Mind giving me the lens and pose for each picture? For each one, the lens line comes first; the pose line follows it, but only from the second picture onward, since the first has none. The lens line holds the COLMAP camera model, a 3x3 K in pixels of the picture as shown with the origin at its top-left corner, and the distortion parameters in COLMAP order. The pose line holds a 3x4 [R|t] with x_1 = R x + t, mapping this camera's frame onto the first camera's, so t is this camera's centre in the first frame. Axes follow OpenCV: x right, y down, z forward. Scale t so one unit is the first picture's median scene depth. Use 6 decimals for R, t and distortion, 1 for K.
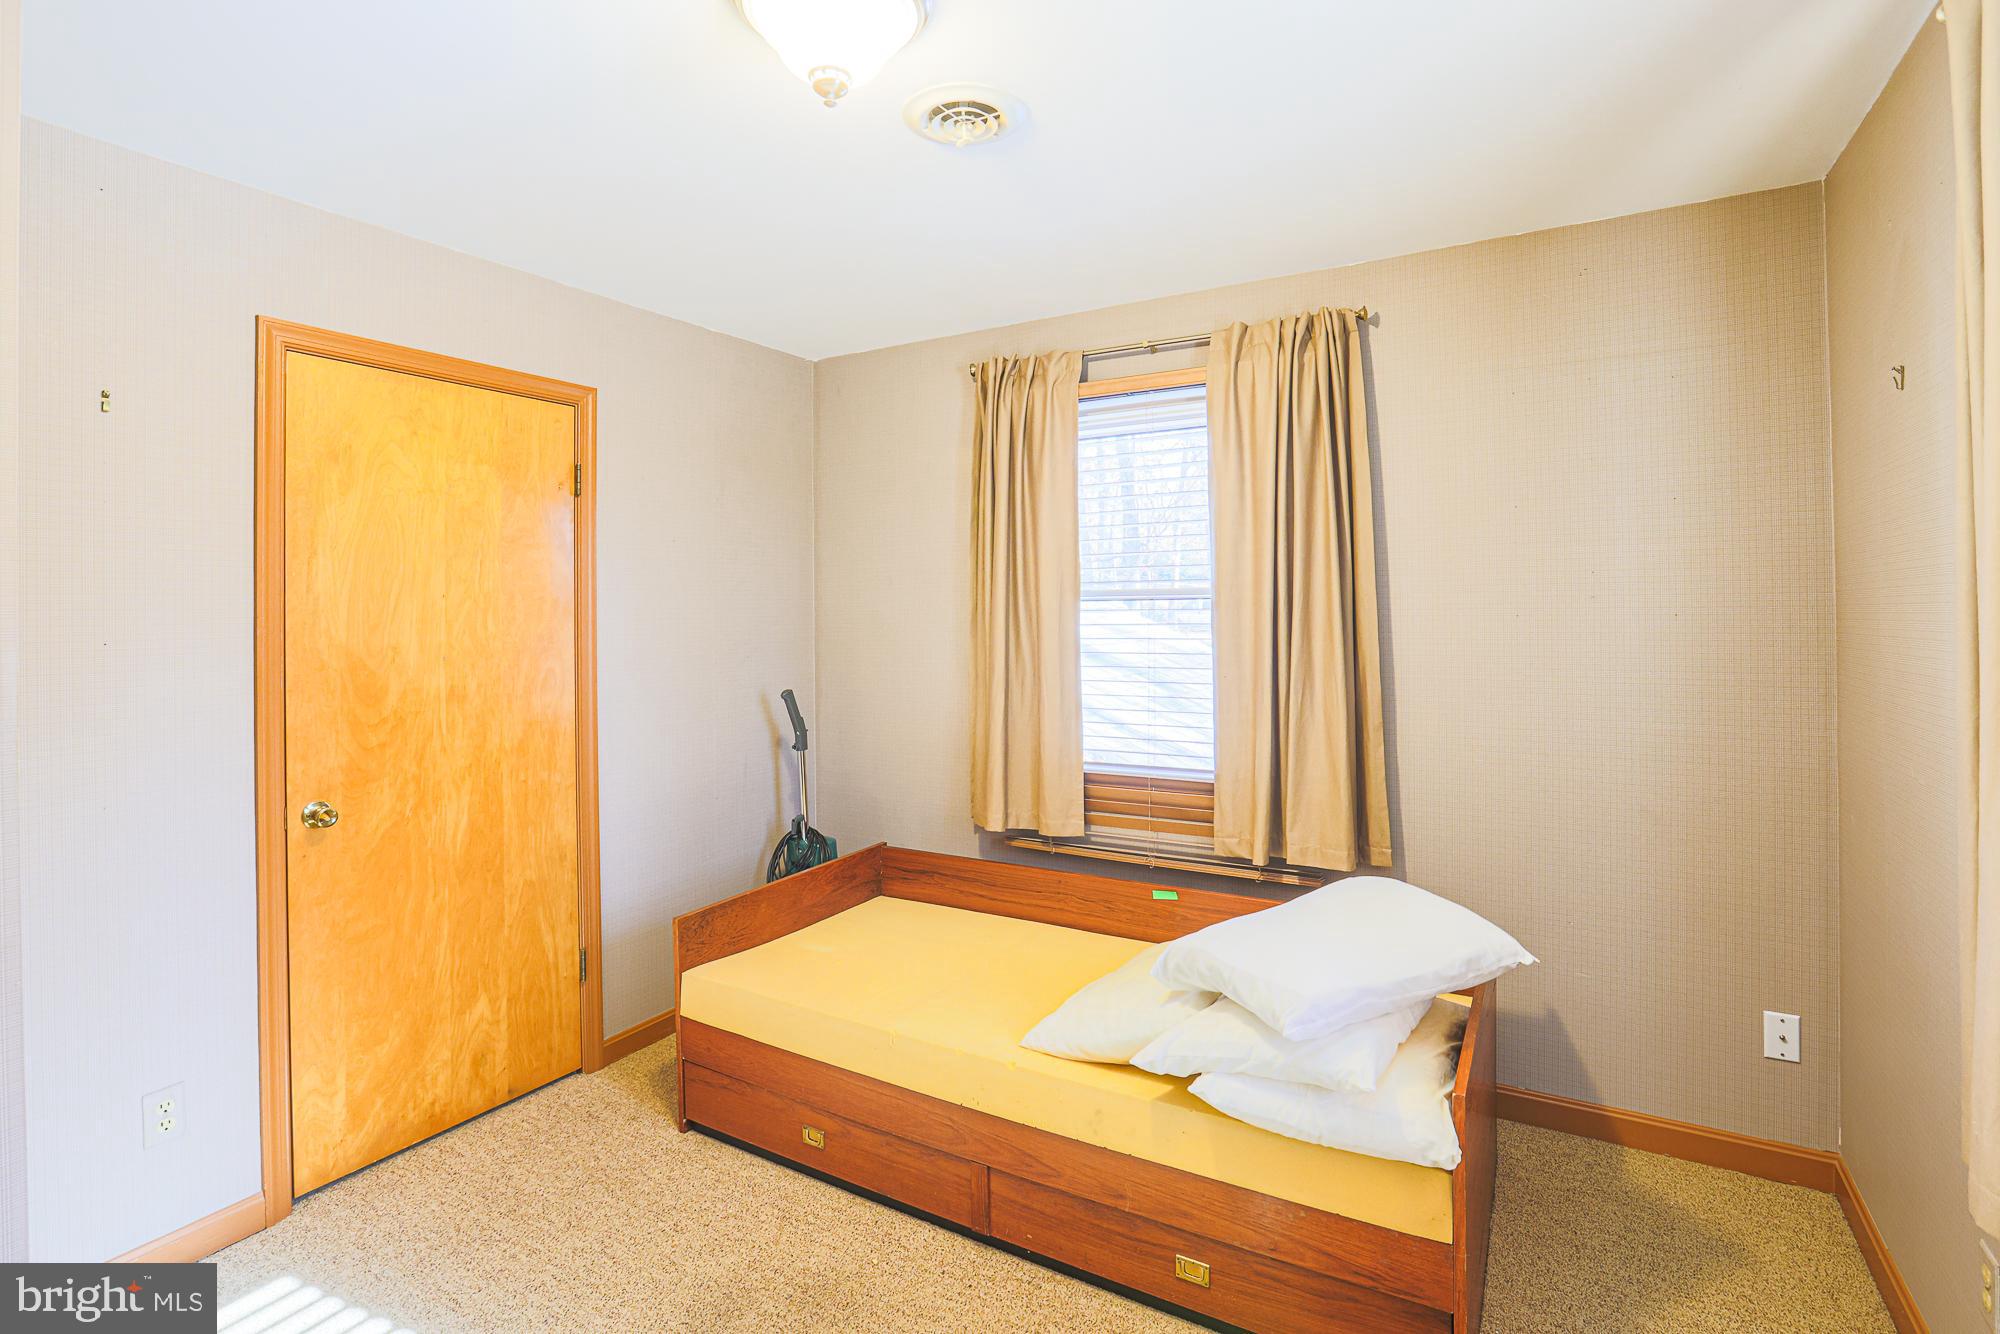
lens RADIAL K [[938.7, 0, 1017.9], [0, 938.7, 622.3], [0, 0, 1]] dist [-0.046830, 0.019671]
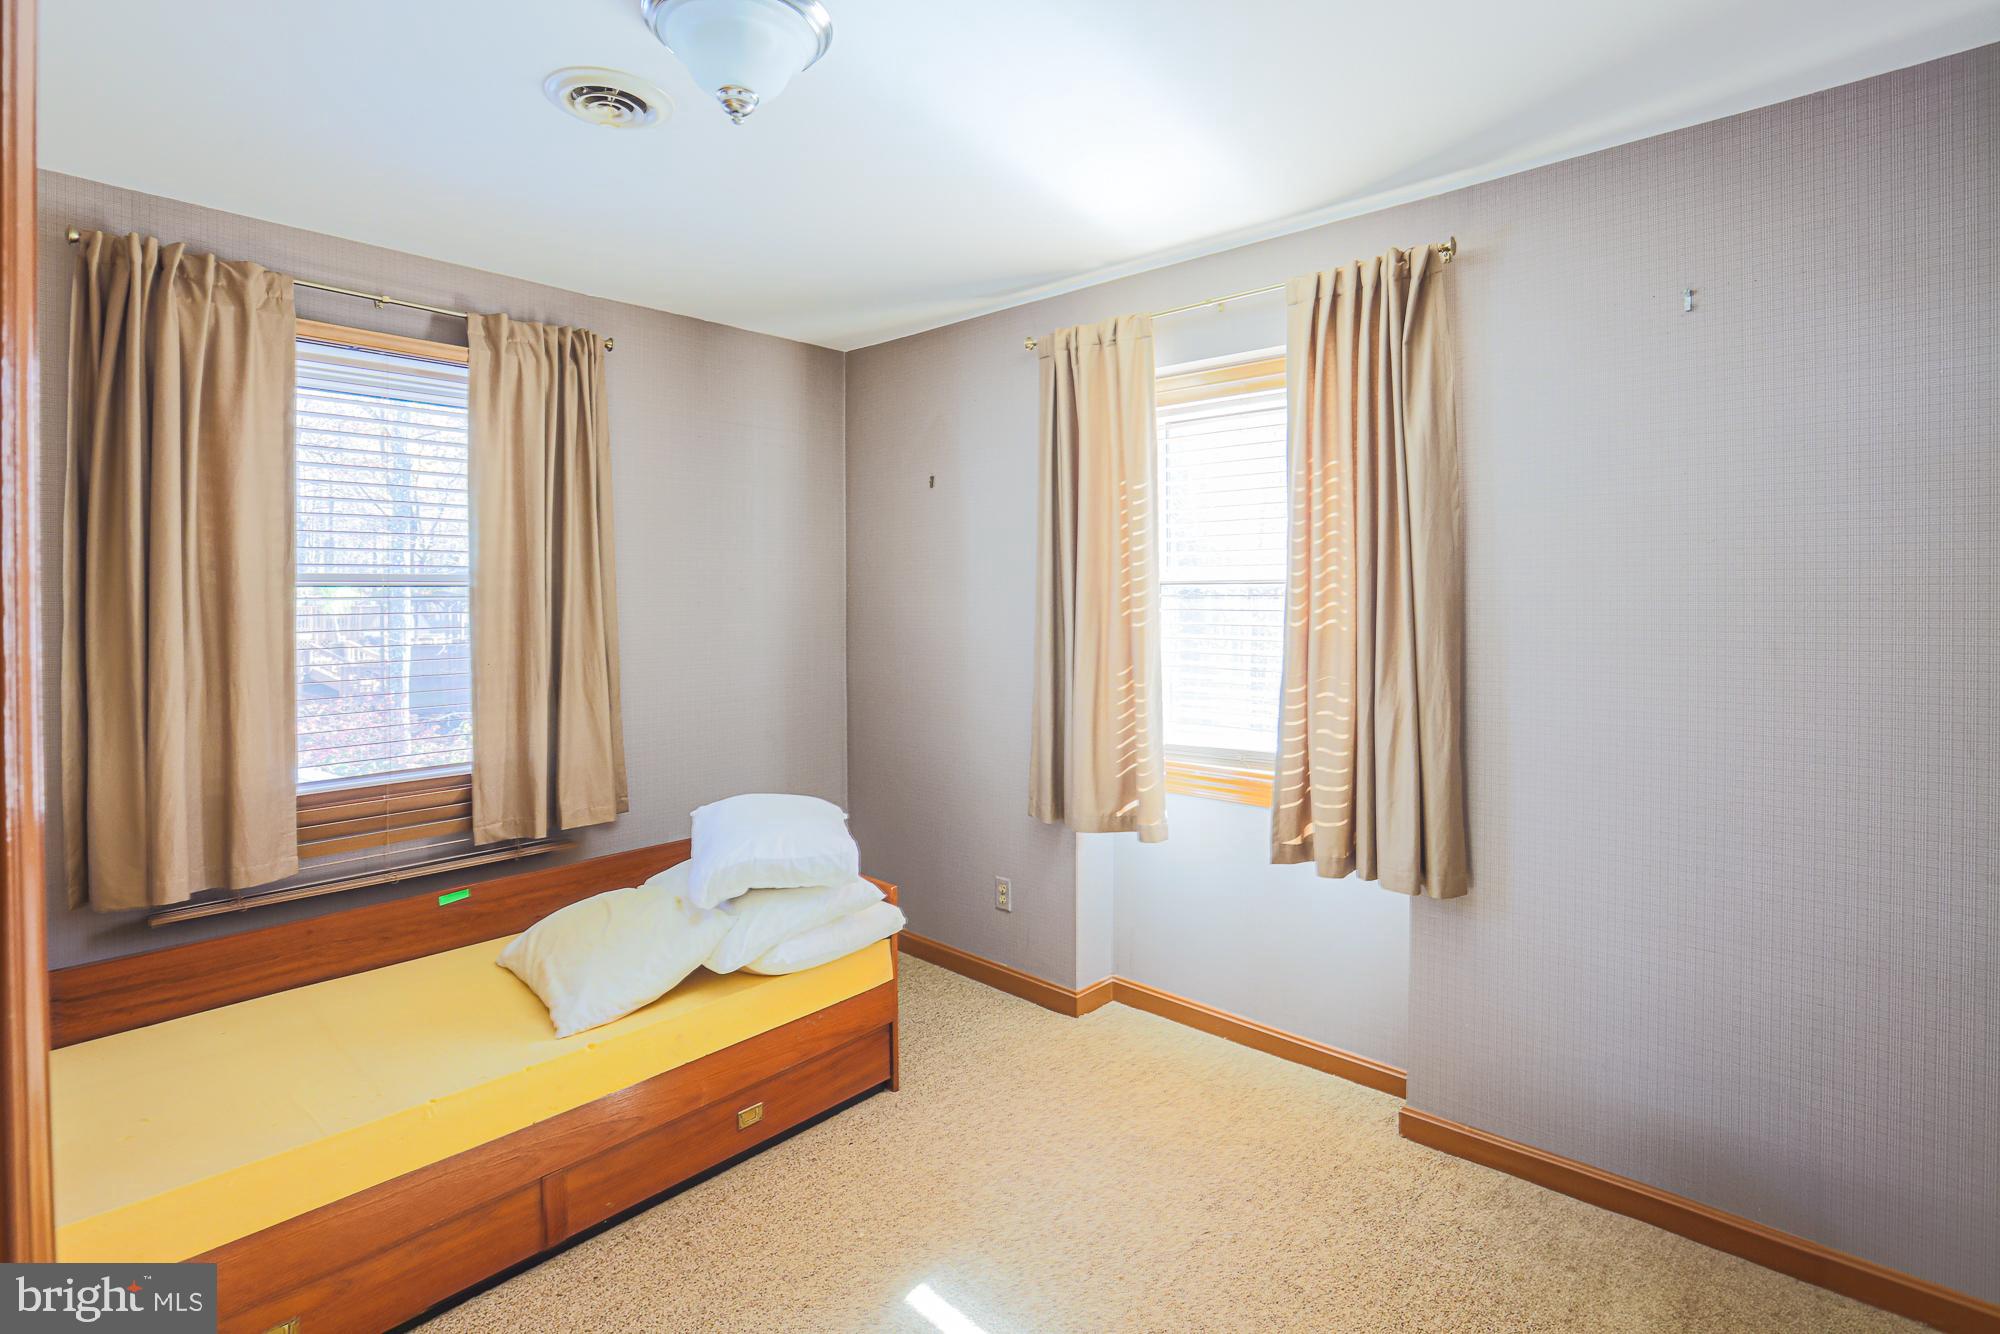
lens RADIAL K [[938.7, 0, 1017.9], [0, 938.7, 622.3], [0, 0, 1]] dist [-0.046830, 0.019671]
pose [[0.207324, -0.023617, 0.977987, -0.626280], [0.010199, 0.999706, 0.021979, -0.002829], [-0.978219, 0.005418, 0.207504, 0.237315]]
